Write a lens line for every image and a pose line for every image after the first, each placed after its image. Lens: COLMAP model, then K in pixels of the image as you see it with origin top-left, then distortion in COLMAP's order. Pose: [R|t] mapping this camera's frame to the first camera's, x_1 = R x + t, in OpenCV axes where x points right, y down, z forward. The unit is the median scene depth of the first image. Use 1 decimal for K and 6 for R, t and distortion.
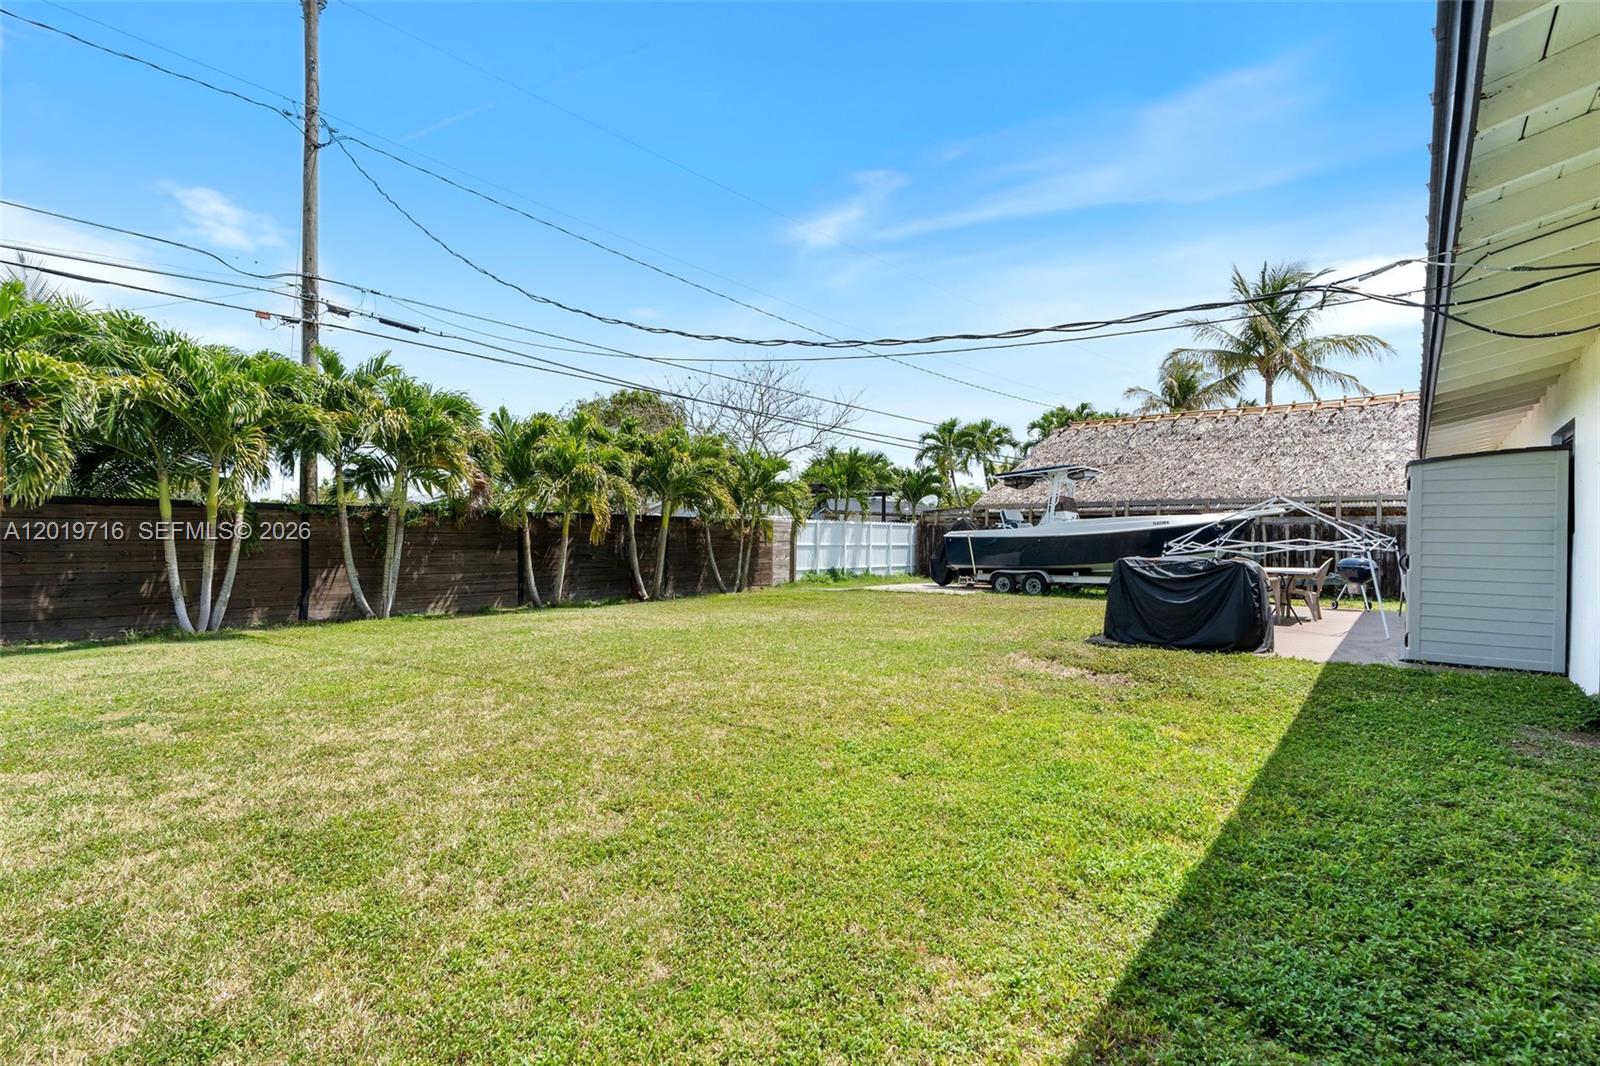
lens RADIAL K [[729.6, 0, 800.0], [0, 729.6, 533.0], [0, 0, 1]] dist [-0.008922, -0.000152]
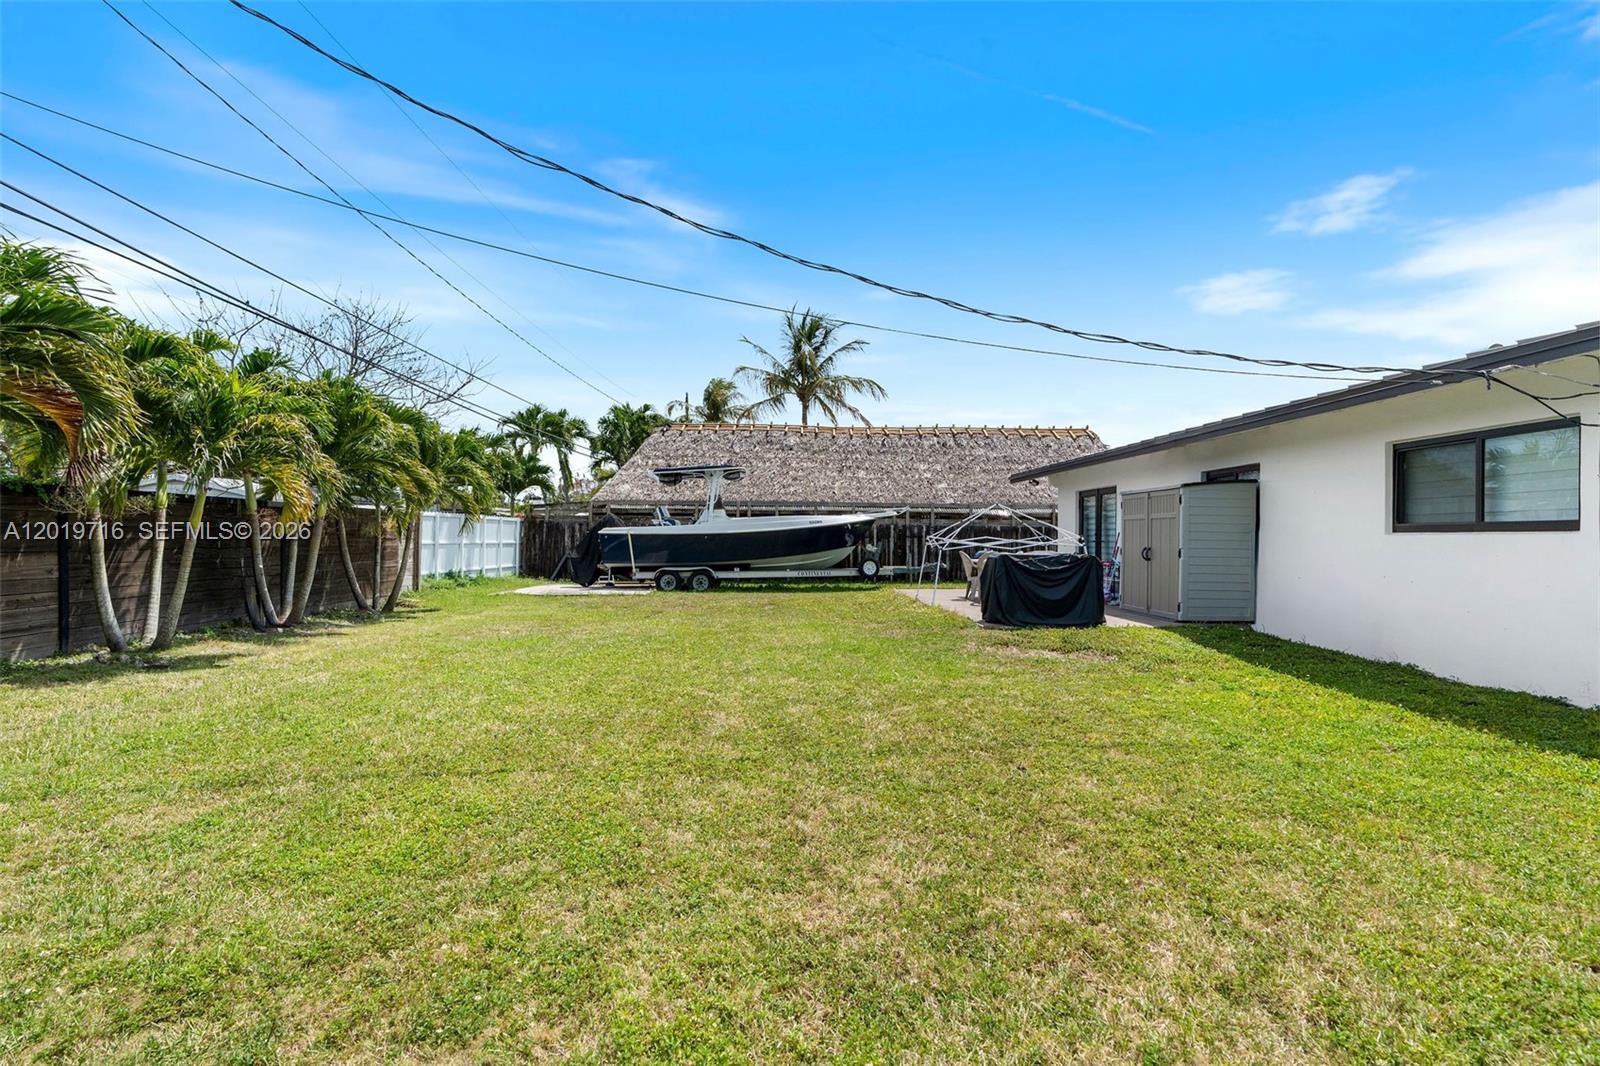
lens RADIAL K [[729.6, 0, 800.0], [0, 729.6, 533.0], [0, 0, 1]] dist [-0.008922, -0.000152]
pose [[0.743697, 0.004873, 0.668499, -0.216857], [-0.008149, 0.999965, 0.001776, 0.000859], [-0.668467, -0.006768, 0.743711, 0.132340]]
